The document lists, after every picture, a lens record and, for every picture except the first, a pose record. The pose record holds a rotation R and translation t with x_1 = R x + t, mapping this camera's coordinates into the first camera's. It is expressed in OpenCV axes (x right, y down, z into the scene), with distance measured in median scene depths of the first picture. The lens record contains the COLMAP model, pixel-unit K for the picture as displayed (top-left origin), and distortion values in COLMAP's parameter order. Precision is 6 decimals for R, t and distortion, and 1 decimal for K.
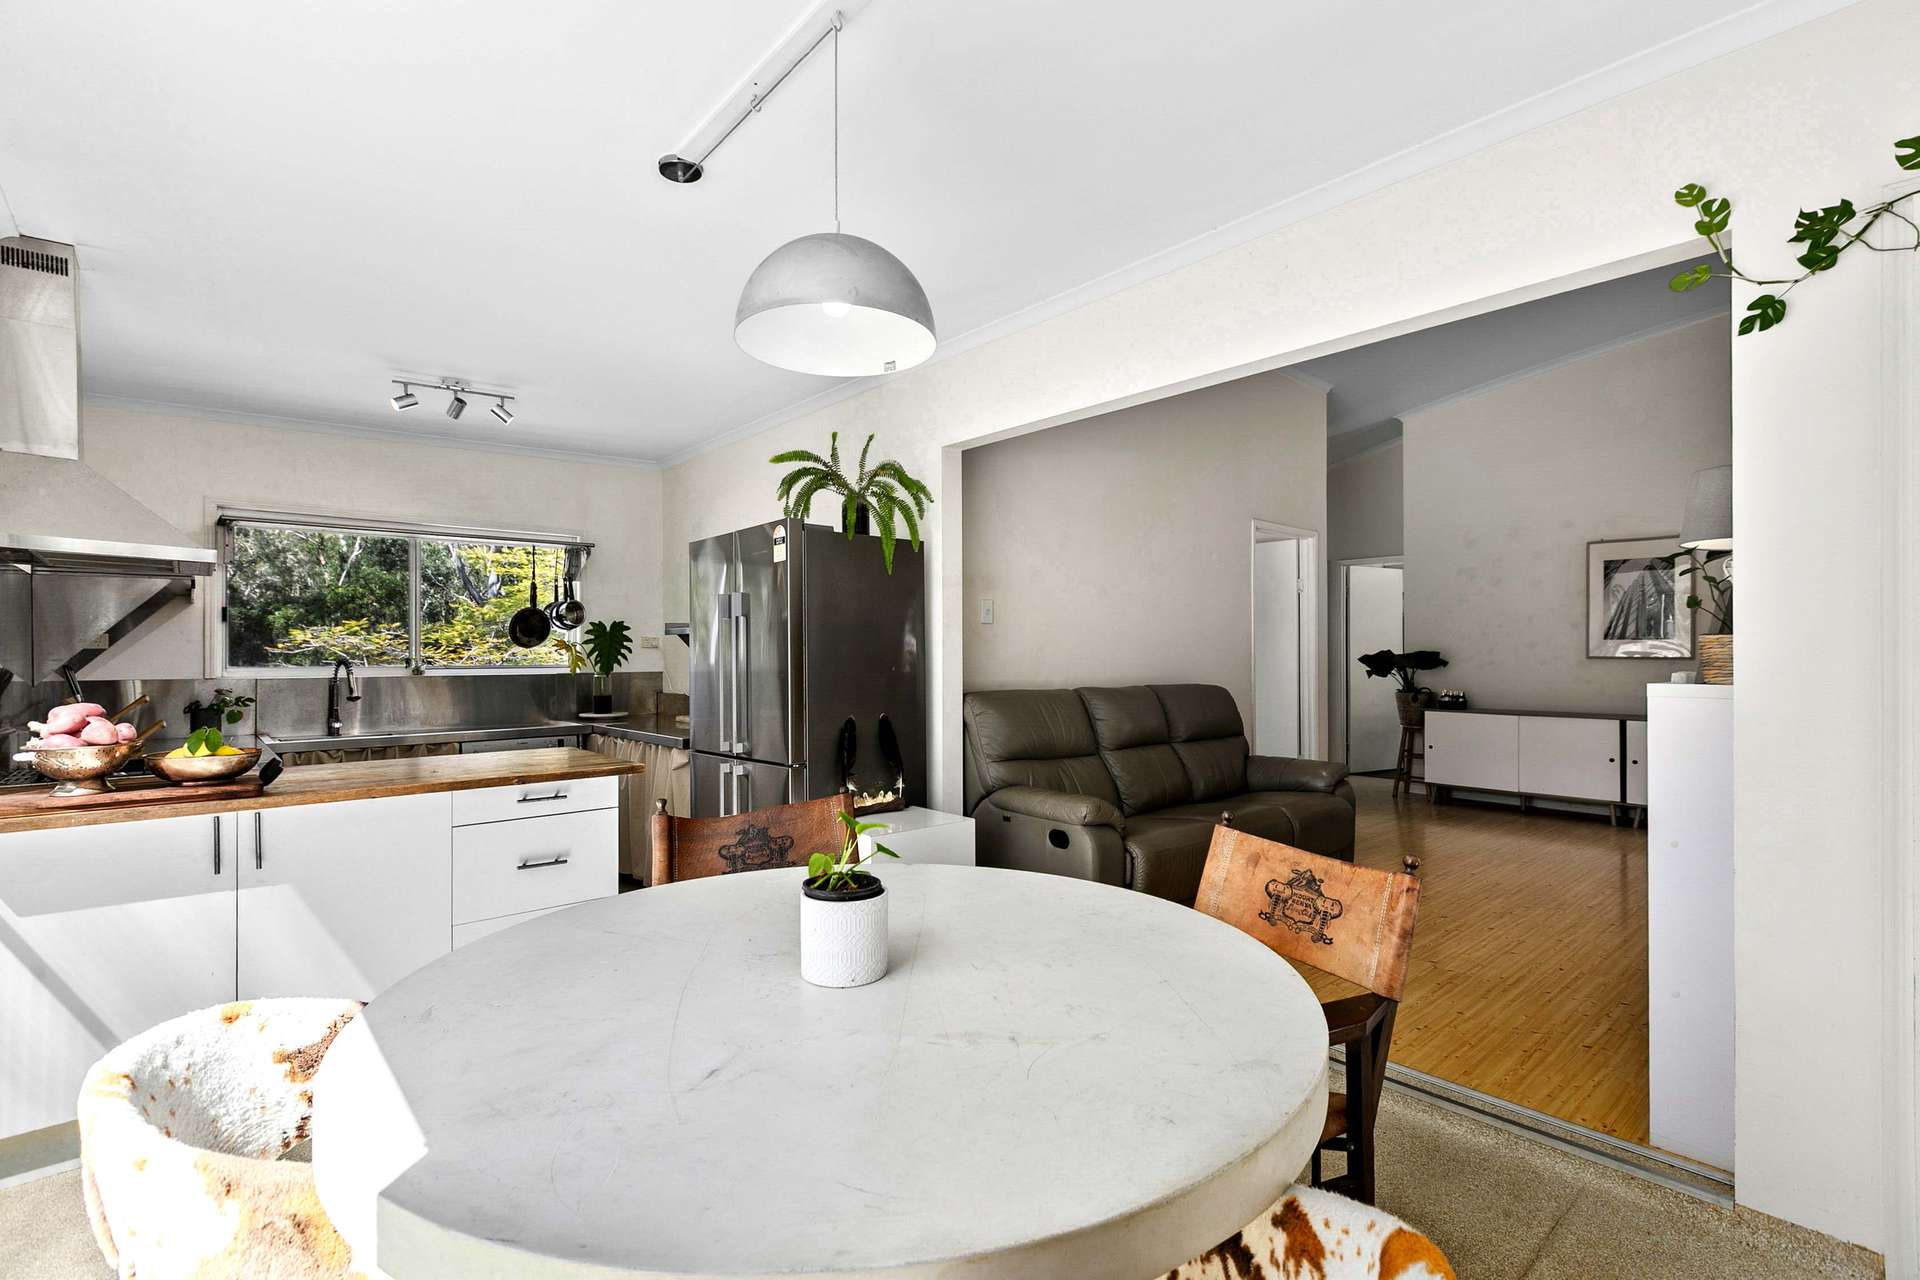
lens RADIAL K [[878.3, 0, 961.4], [0, 878.3, 648.1], [0, 0, 1]] dist [0.001632, 0.000173]
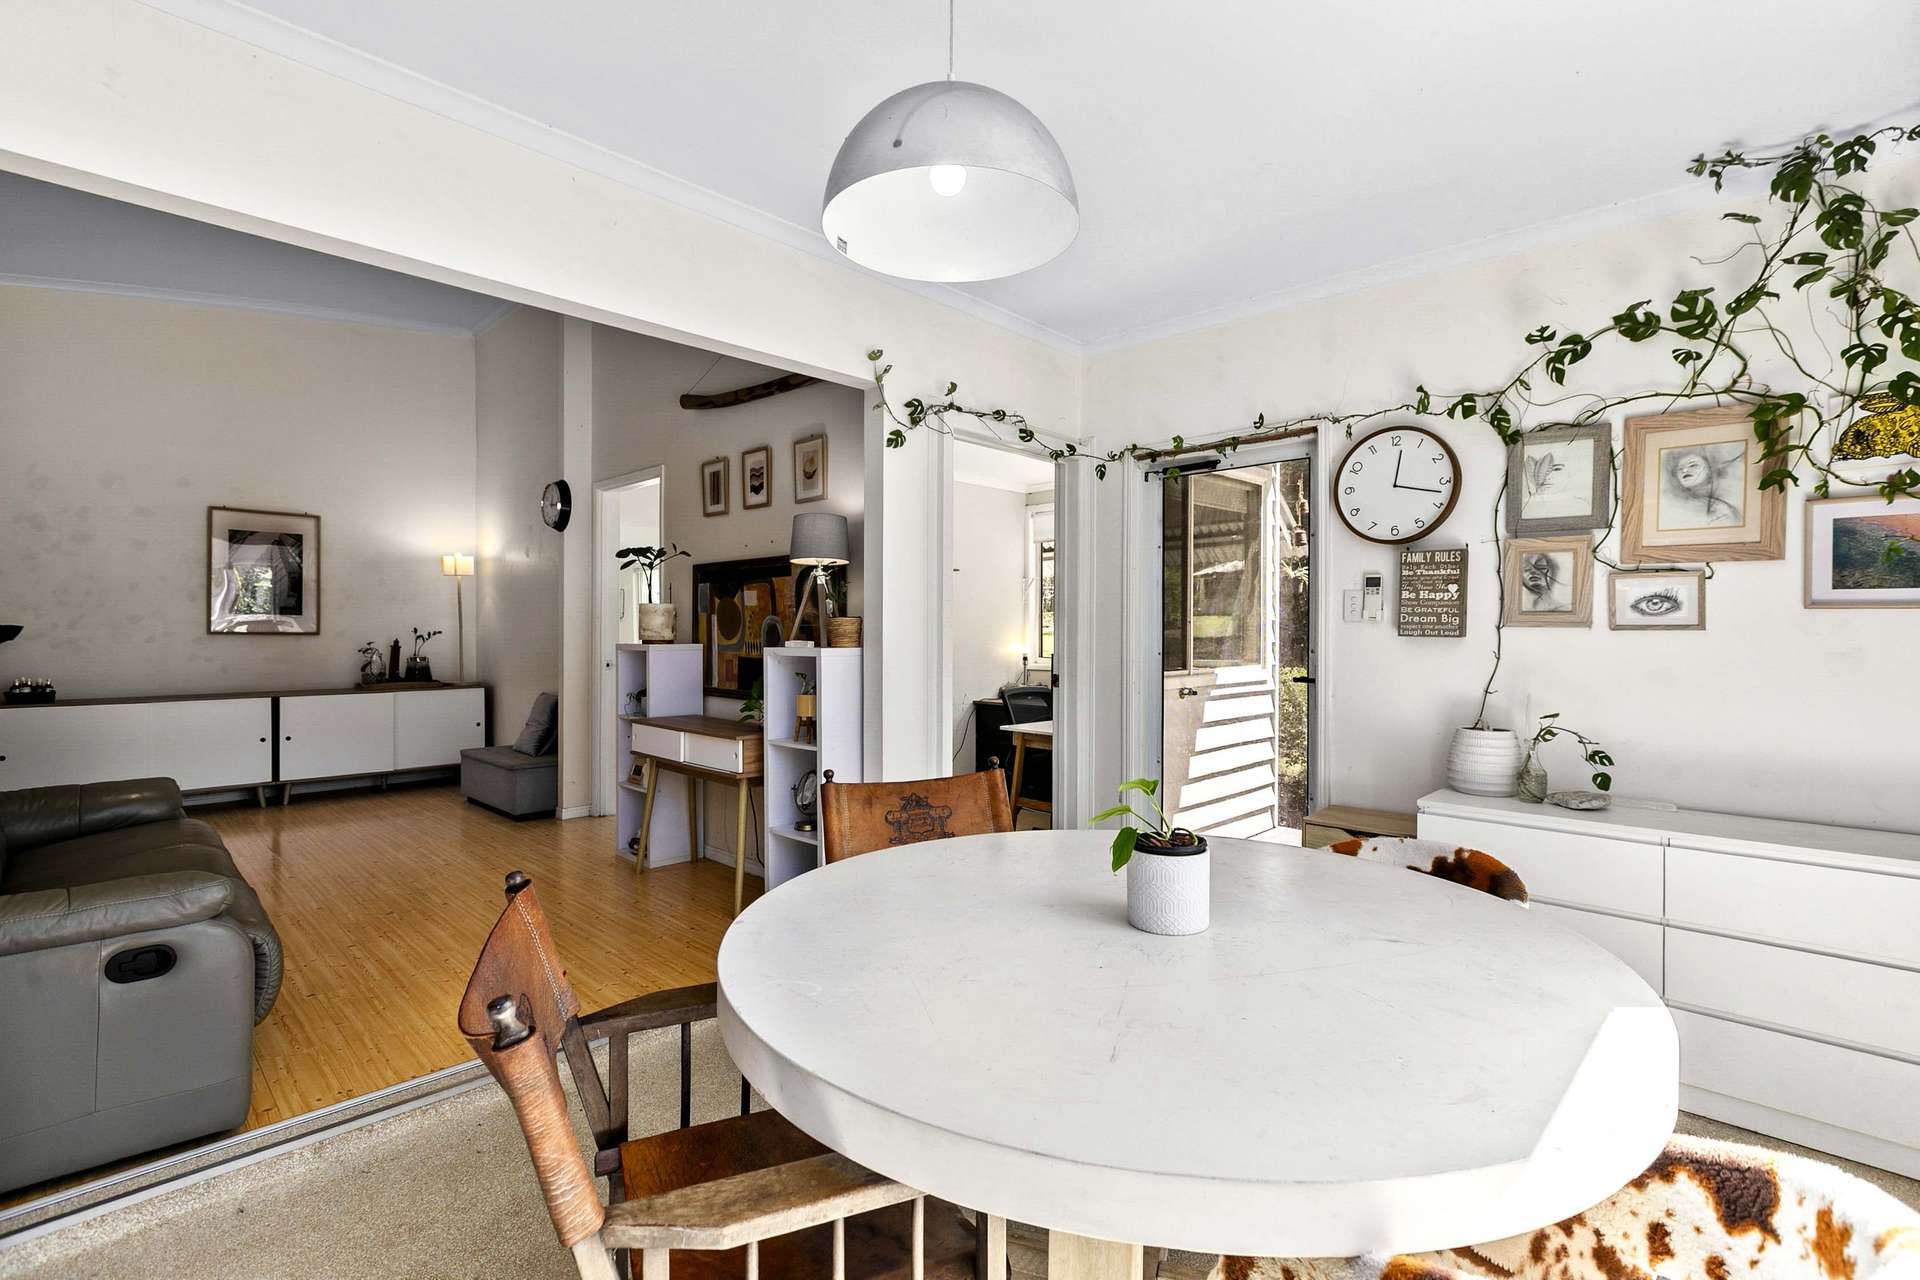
lens RADIAL K [[878.3, 0, 963.6], [0, 878.3, 636.9], [0, 0, 1]] dist [0.001632, 0.000173]
pose [[-0.072636, -0.005507, 0.997343, -0.867061], [-0.008429, 0.999952, 0.004907, 0.011965], [-0.997323, -0.008050, -0.072679, 0.973262]]
